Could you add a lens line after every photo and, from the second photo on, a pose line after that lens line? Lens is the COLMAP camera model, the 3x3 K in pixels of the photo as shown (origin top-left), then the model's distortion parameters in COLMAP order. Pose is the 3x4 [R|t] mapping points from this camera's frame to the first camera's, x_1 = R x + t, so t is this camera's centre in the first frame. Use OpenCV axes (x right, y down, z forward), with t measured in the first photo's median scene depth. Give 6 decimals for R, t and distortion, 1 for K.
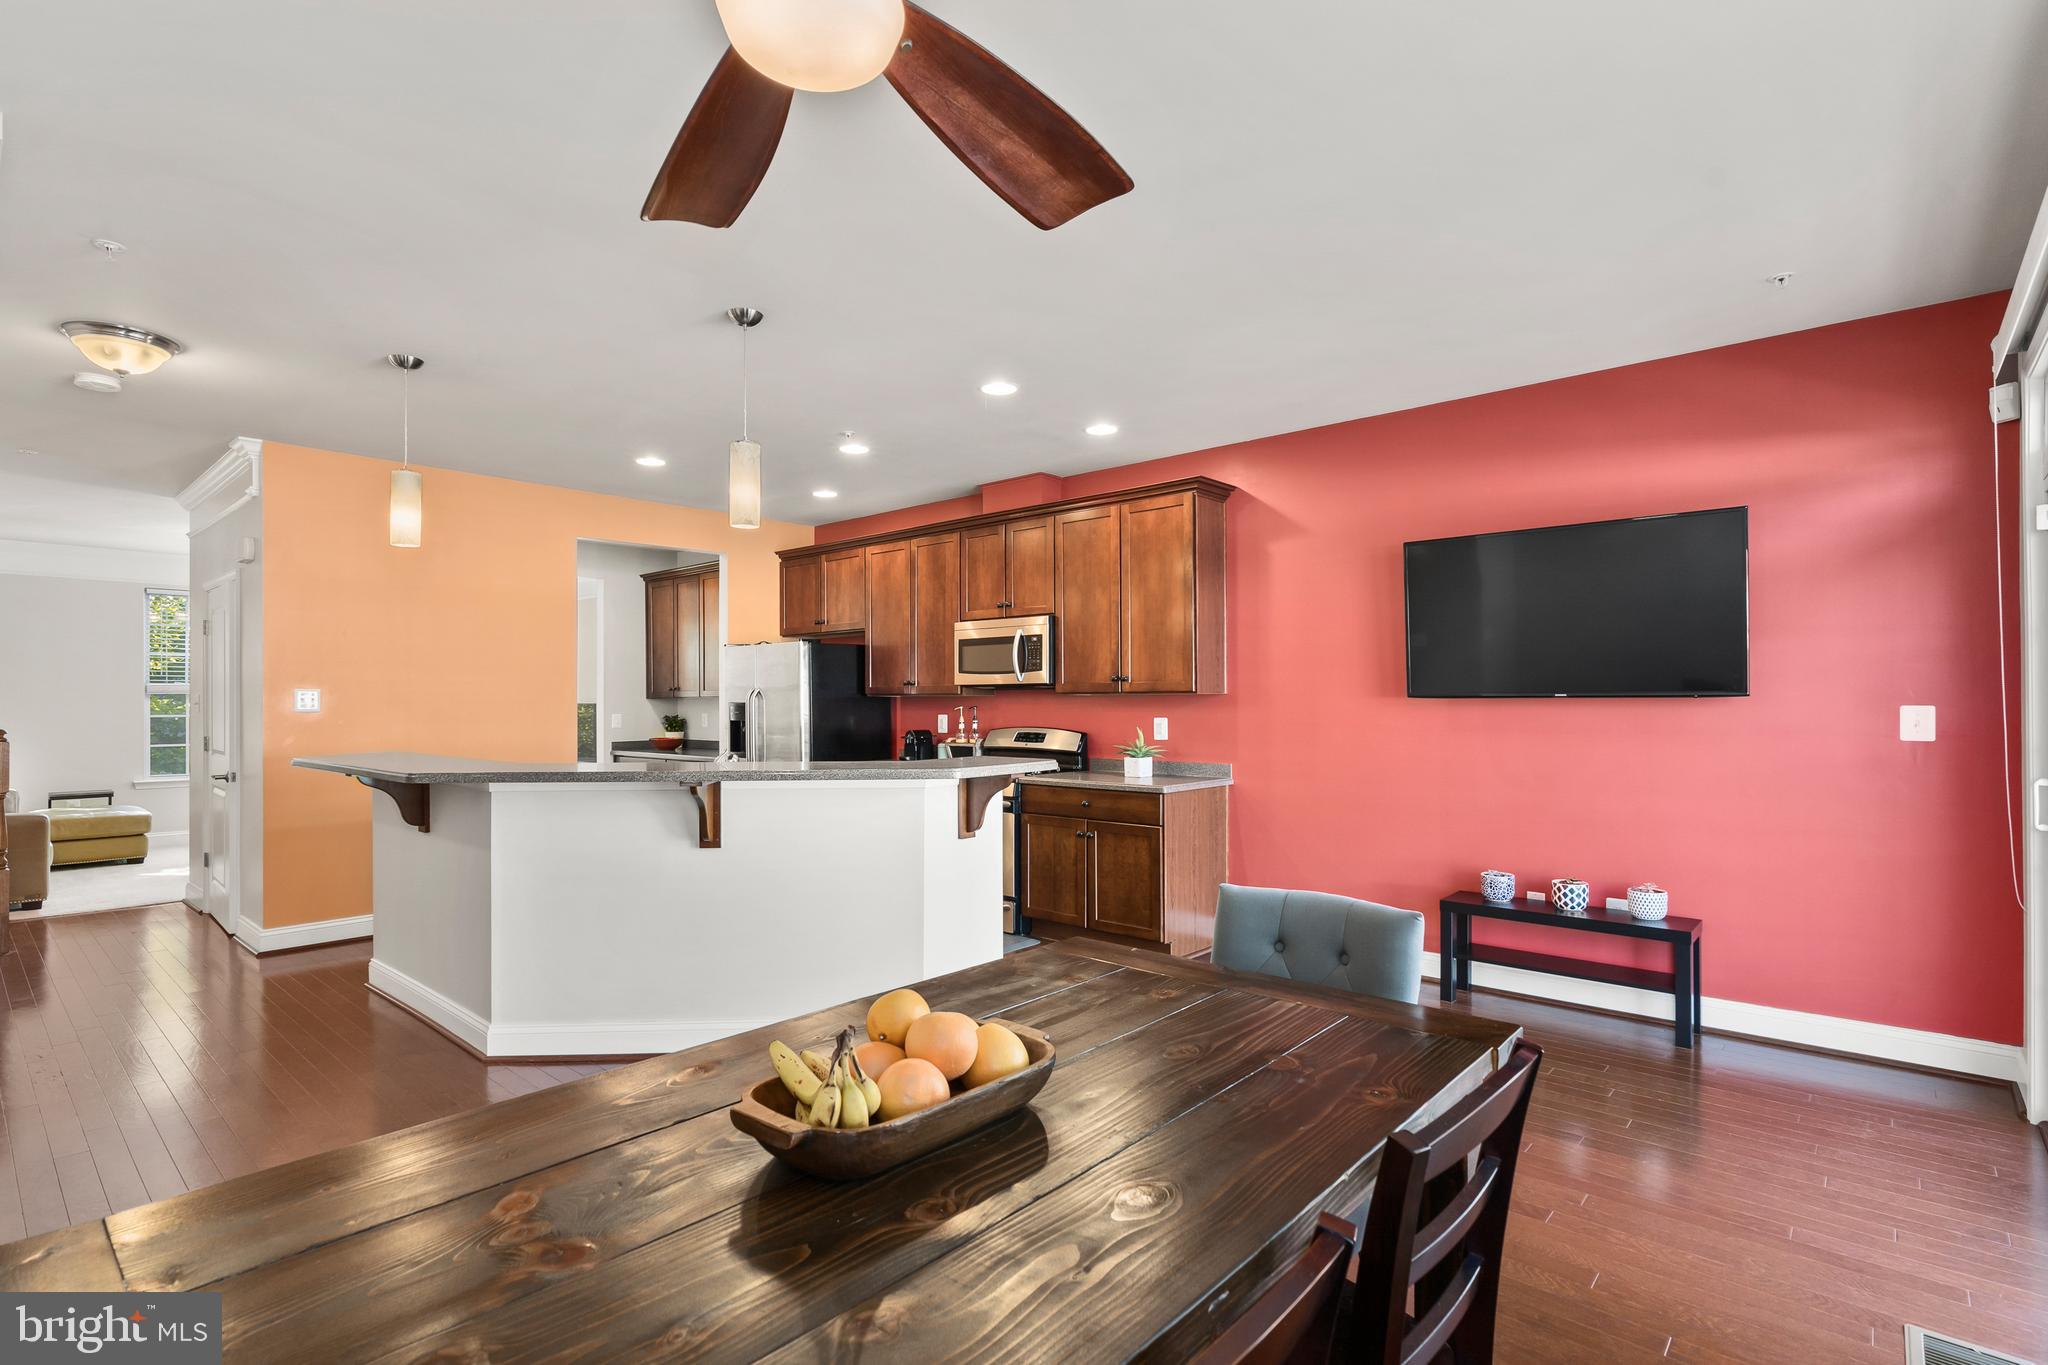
lens RADIAL K [[983.0, 0, 1019.6], [0, 983.0, 700.2], [0, 0, 1]] dist [-0.003566, 0.003689]
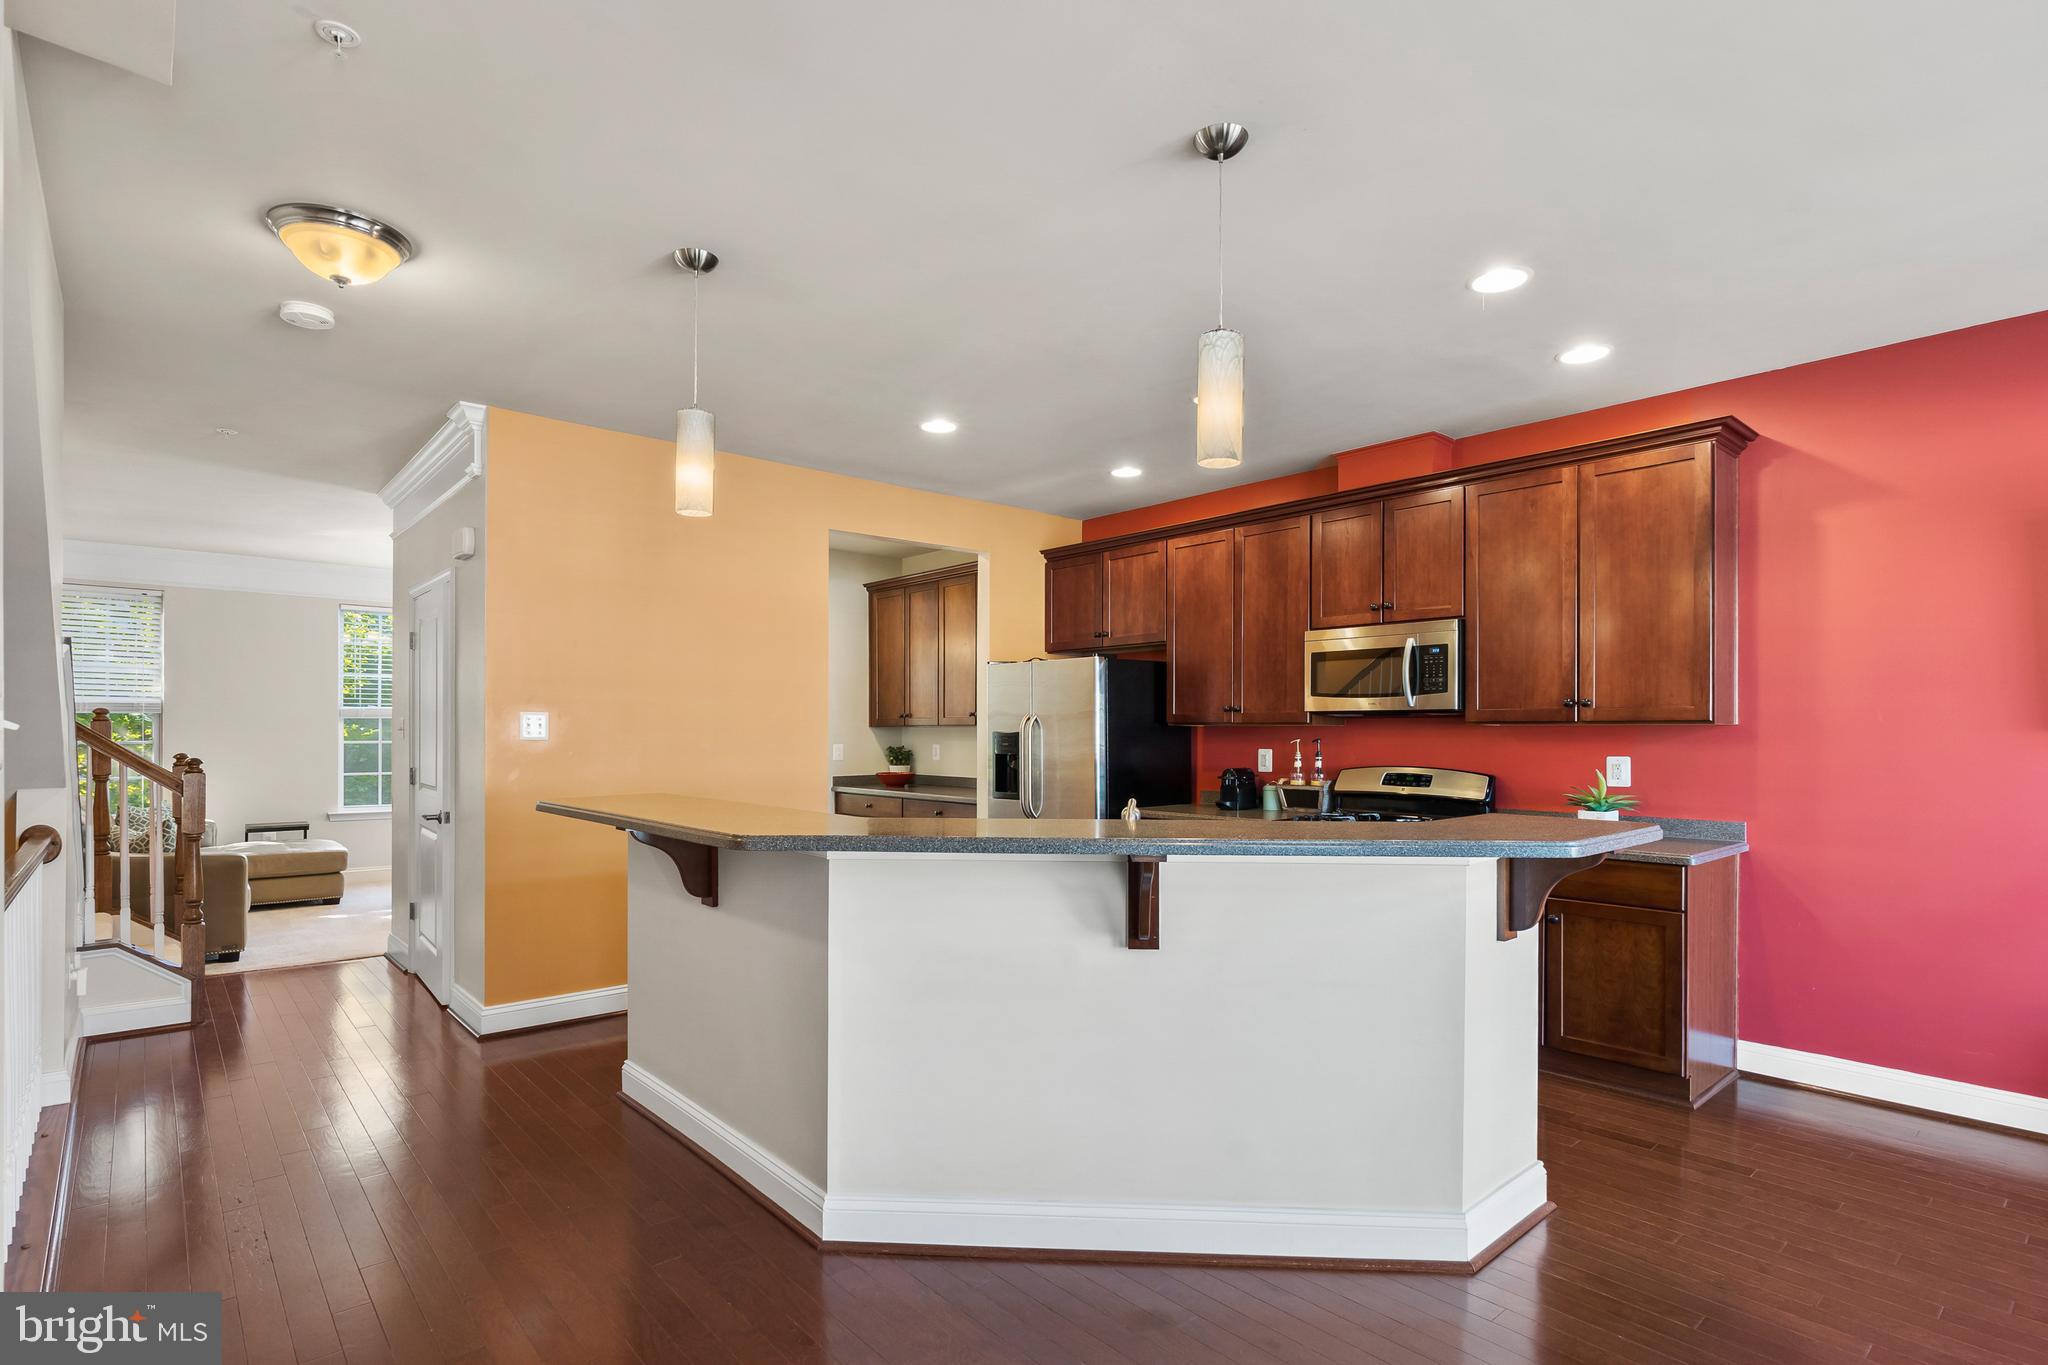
lens RADIAL K [[983.0, 0, 1025.1], [0, 983.0, 734.2], [0, 0, 1]] dist [-0.003566, 0.003689]
pose [[0.994215, 0.006897, -0.107184, -0.243629], [-0.006518, 0.999971, 0.003885, 0.001162], [0.107208, -0.003164, 0.994232, 0.243572]]
